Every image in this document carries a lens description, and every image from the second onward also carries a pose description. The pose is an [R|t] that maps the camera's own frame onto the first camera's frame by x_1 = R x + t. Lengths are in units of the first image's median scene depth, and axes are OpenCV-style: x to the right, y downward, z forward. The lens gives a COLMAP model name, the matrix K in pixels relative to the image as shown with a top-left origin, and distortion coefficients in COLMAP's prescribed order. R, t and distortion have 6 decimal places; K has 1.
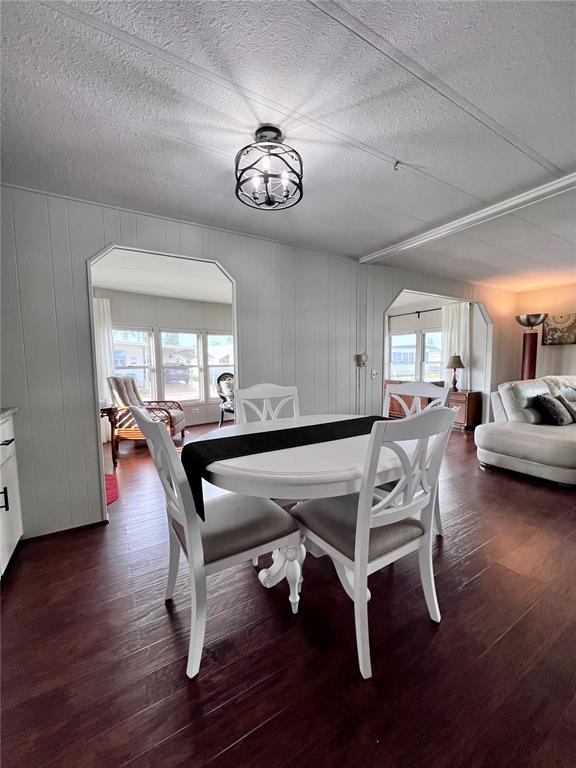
lens RADIAL K [[306.9, 0, 288.0], [0, 306.9, 384.0], [0, 0, 1]] dist [-0.002032, -0.000177]
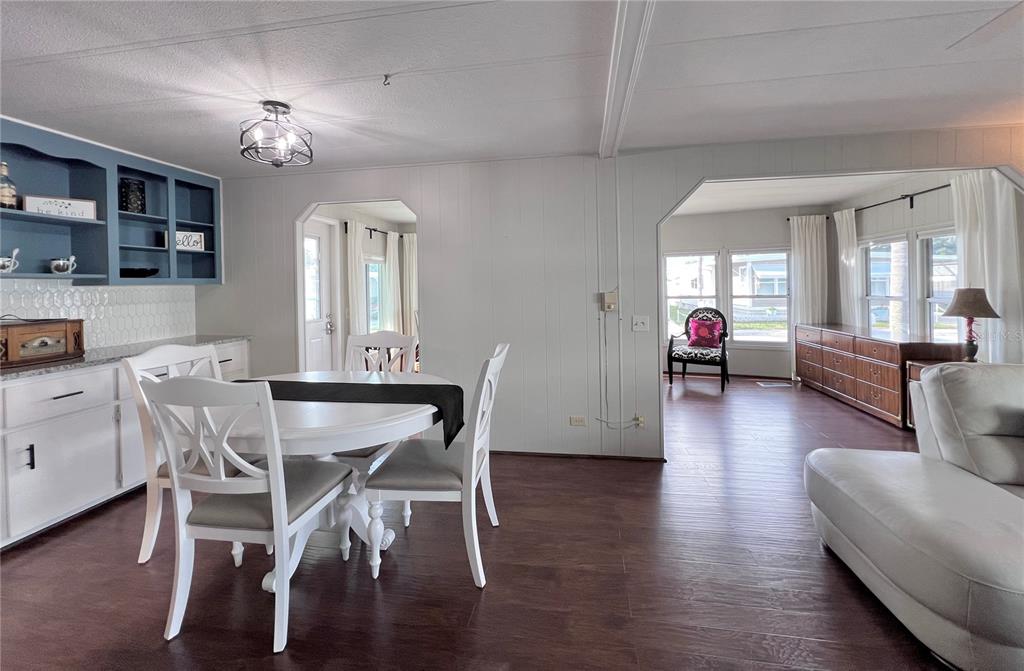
lens RADIAL K [[407.6, 0, 519.3], [0, 407.6, 286.0], [0, 0, 1]] dist [0.009936, -0.000020]
pose [[0.770956, 0.001028, -0.636888, 0.493309], [-0.042505, 0.997852, -0.049841, -0.044972], [0.635469, 0.065496, 0.769344, 0.156378]]
